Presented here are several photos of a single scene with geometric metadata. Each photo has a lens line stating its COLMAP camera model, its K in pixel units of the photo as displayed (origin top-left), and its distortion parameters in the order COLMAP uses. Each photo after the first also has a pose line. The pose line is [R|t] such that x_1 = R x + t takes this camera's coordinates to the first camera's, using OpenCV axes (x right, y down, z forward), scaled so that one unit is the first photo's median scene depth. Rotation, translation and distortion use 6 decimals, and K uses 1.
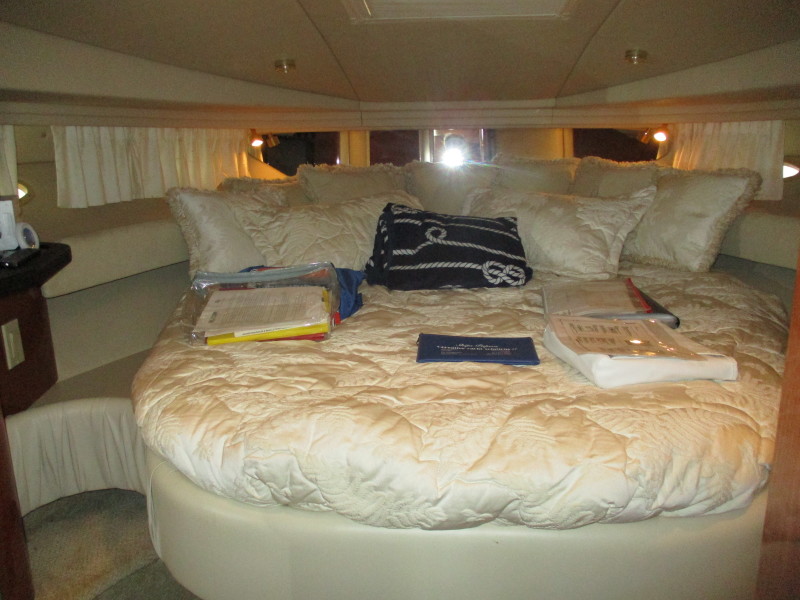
lens RADIAL K [[678.2, 0, 400.6], [0, 678.2, 293.7], [0, 0, 1]] dist [-0.023521, 0.003070]
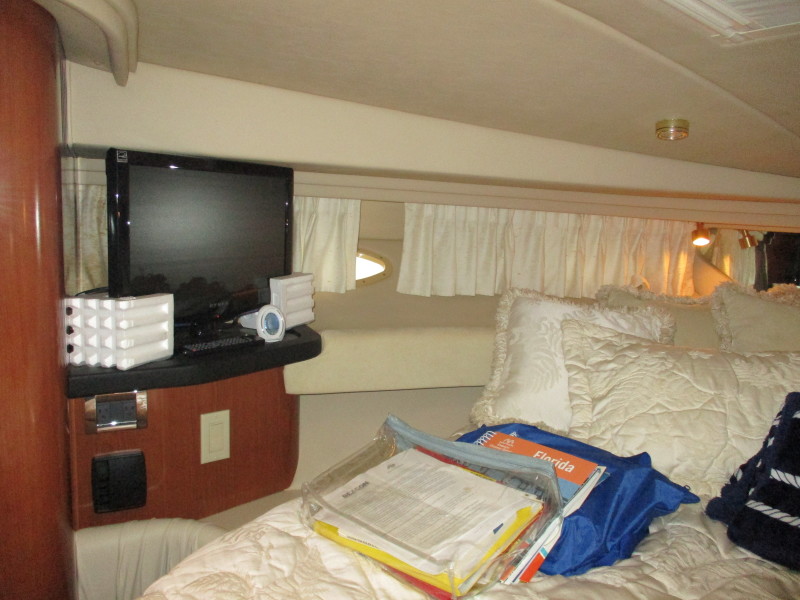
lens RADIAL K [[678.2, 0, 401.5], [0, 678.2, 282.5], [0, 0, 1]] dist [-0.023521, 0.003070]
pose [[0.629277, 0.136184, -0.765156, 0.210532], [-0.237436, 0.971144, -0.022425, -0.141635], [0.740023, 0.195787, 0.643454, 0.500375]]
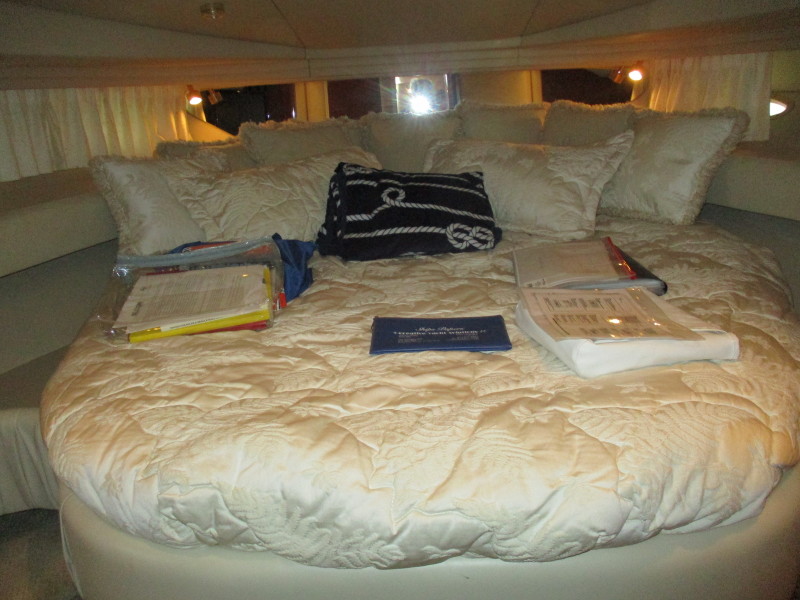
lens RADIAL K [[678.2, 0, 402.9], [0, 678.2, 291.7], [0, 0, 1]] dist [-0.023521, 0.003070]
pose [[0.998000, -0.051542, 0.036592, 0.028886], [0.048852, 0.996283, 0.070944, -0.028130], [-0.040113, -0.069015, 0.996809, 0.110554]]
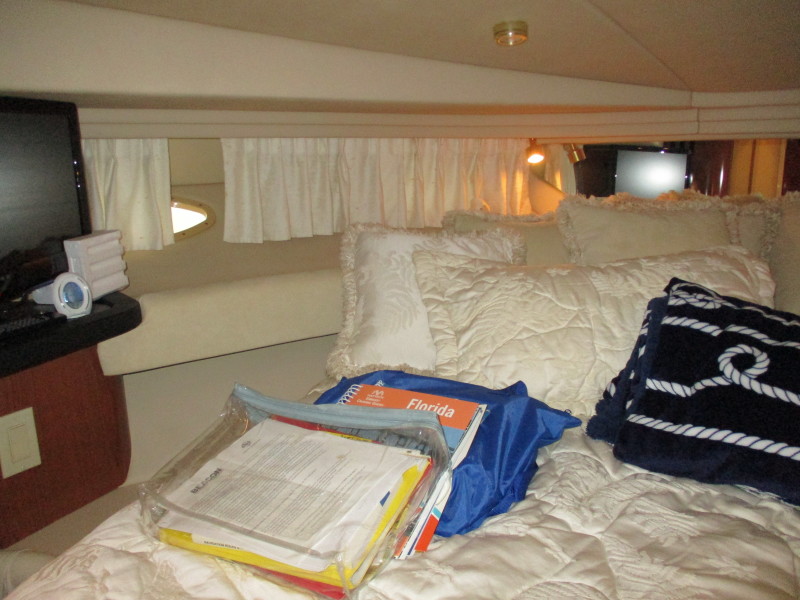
lens RADIAL K [[678.2, 0, 405.9], [0, 678.2, 287.2], [0, 0, 1]] dist [-0.023521, 0.003070]
pose [[0.815858, 0.113370, -0.567031, 0.136134], [-0.125658, 0.991919, 0.017521, -0.135021], [0.564435, 0.056957, 0.823510, 0.557798]]
